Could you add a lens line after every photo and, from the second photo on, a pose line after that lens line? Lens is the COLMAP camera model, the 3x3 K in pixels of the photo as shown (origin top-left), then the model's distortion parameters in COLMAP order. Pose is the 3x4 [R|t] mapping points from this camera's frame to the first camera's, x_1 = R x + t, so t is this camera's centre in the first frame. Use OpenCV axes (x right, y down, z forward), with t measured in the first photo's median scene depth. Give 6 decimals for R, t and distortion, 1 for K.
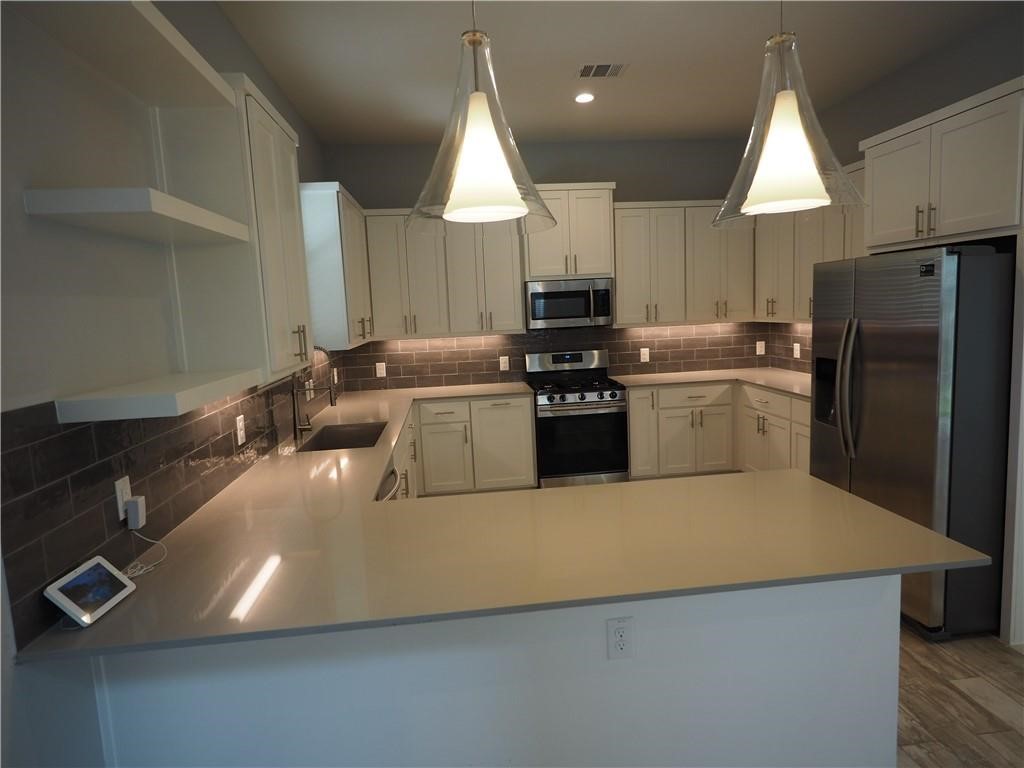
lens RADIAL K [[620.0, 0, 514.8], [0, 620.0, 383.9], [0, 0, 1]] dist [0.005055, -0.002252]
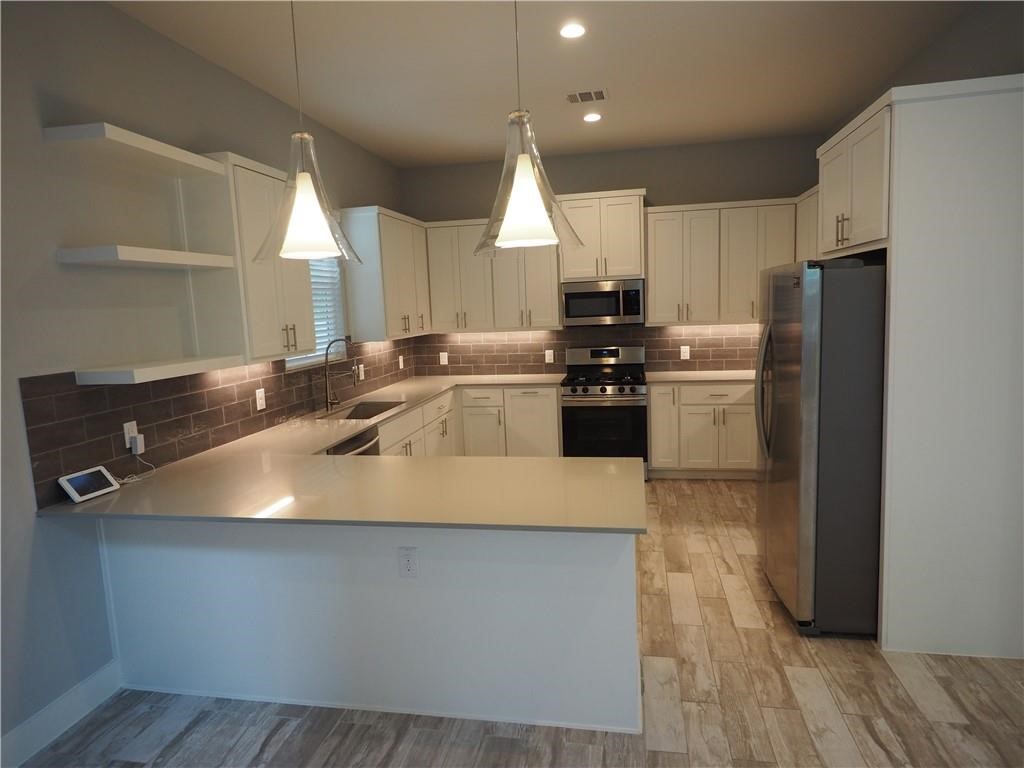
lens RADIAL K [[620.0, 0, 509.9], [0, 620.0, 382.9], [0, 0, 1]] dist [0.005055, -0.002252]
pose [[0.953444, 0.045158, -0.298169, 0.277165], [-0.040408, 0.998939, 0.022079, -0.008287], [0.298850, -0.009003, 0.954258, -0.082560]]
